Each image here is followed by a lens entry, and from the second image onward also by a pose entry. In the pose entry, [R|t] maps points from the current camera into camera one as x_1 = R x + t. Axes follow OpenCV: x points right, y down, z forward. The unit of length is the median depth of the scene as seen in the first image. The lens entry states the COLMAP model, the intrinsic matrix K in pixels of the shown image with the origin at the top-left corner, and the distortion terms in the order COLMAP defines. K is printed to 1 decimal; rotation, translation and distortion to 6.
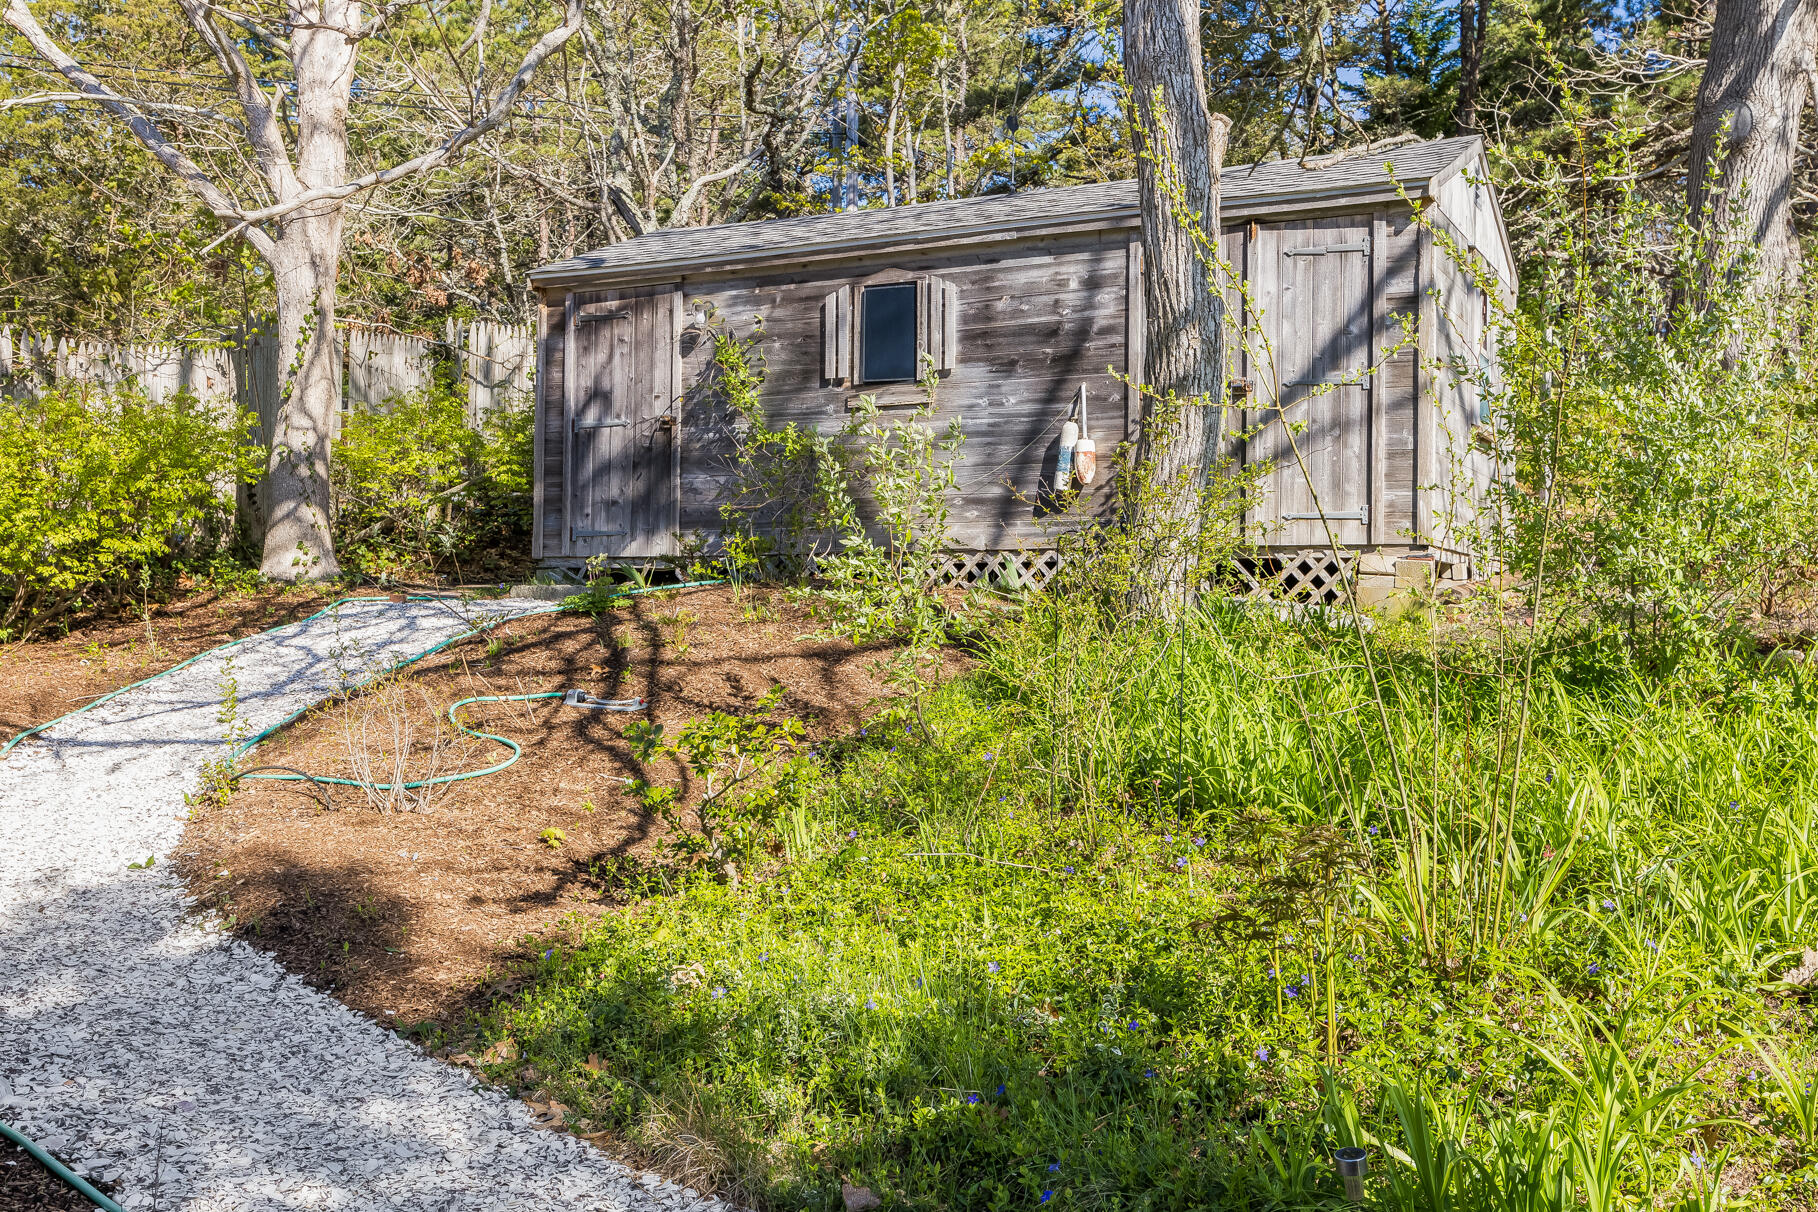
lens RADIAL K [[1695.9, 0, 876.2], [0, 1695.9, 599.3], [0, 0, 1]] dist [-0.057834, -0.001242]
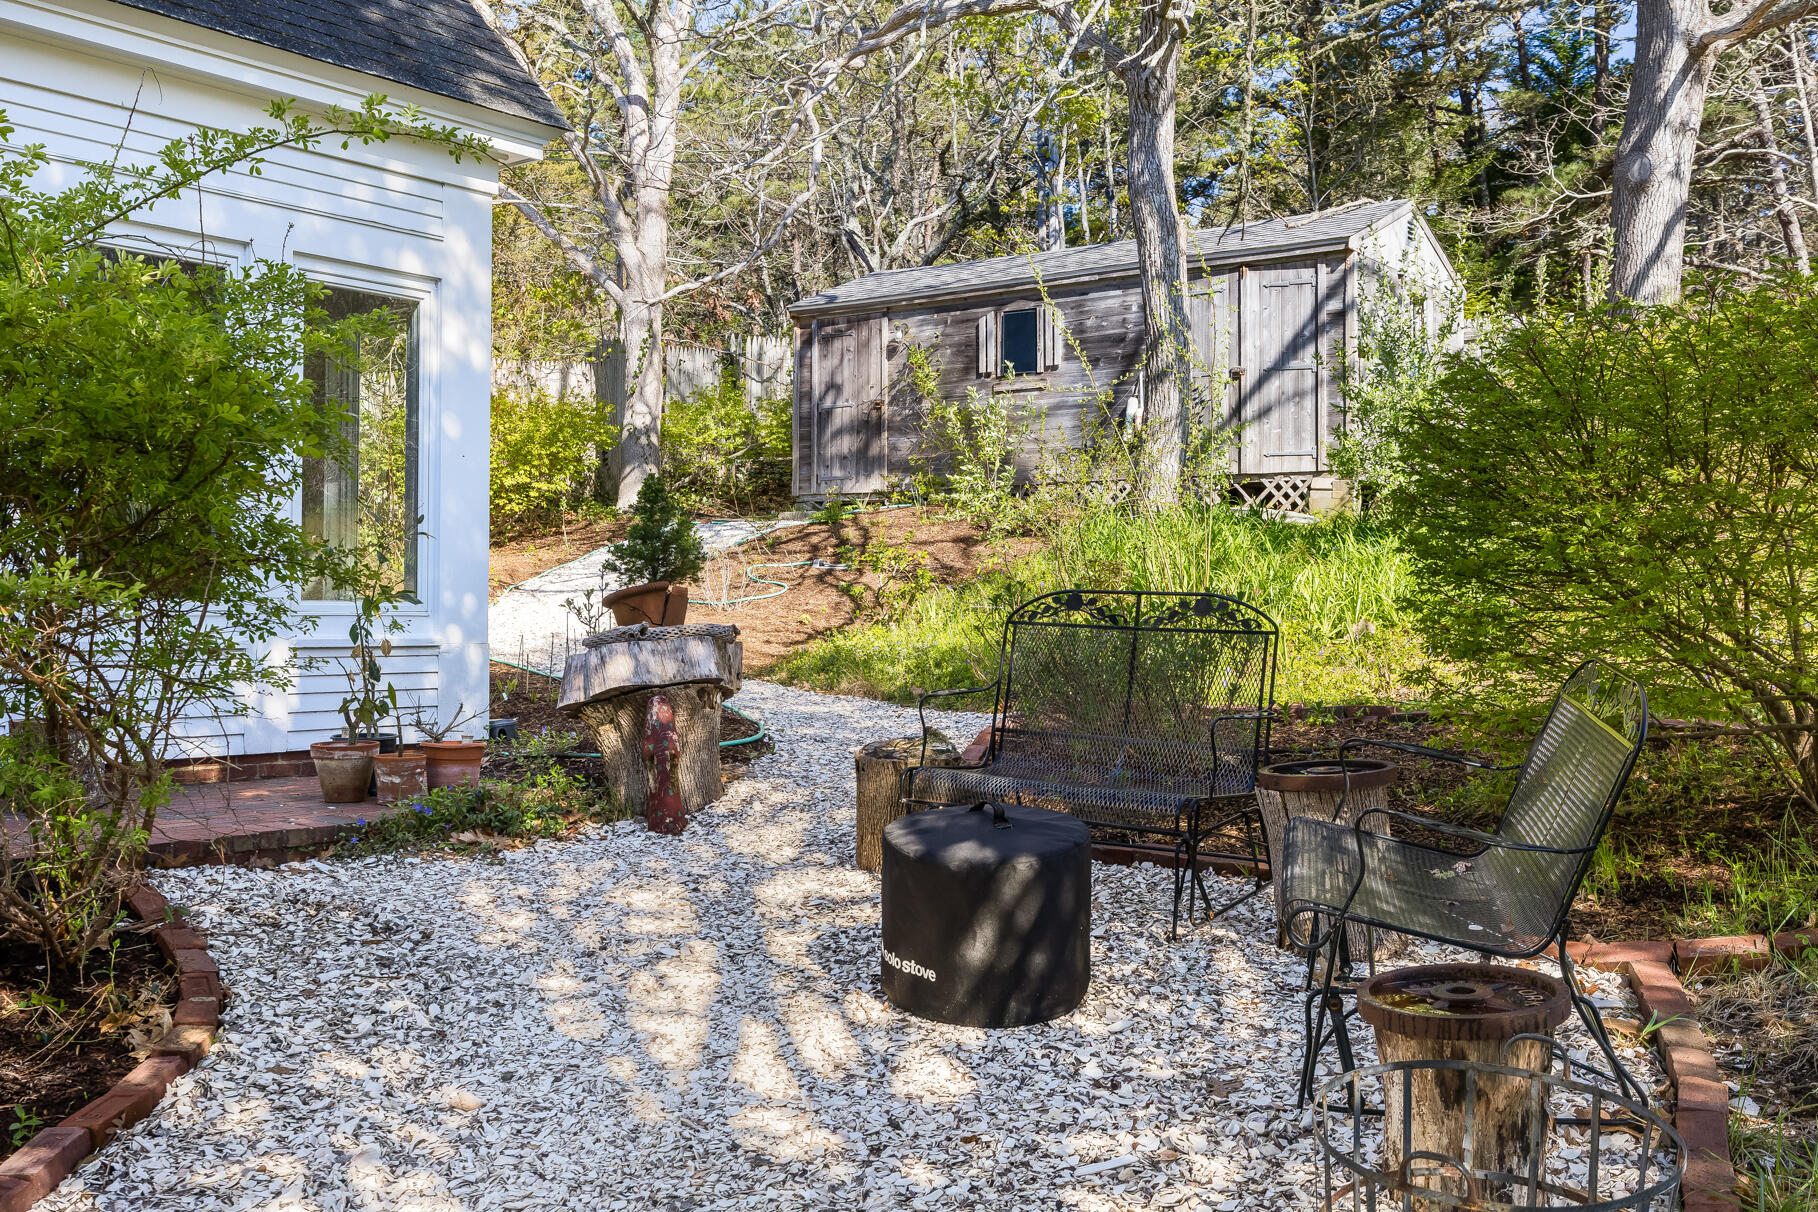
lens RADIAL K [[1695.9, 0, 876.2], [0, 1695.9, 599.3], [0, 0, 1]] dist [-0.057834, -0.001242]
pose [[0.988856, -0.006728, -0.148721, 0.107275], [0.008330, 0.999914, 0.010149, 0.059993], [0.148640, -0.011275, 0.988827, -0.545813]]
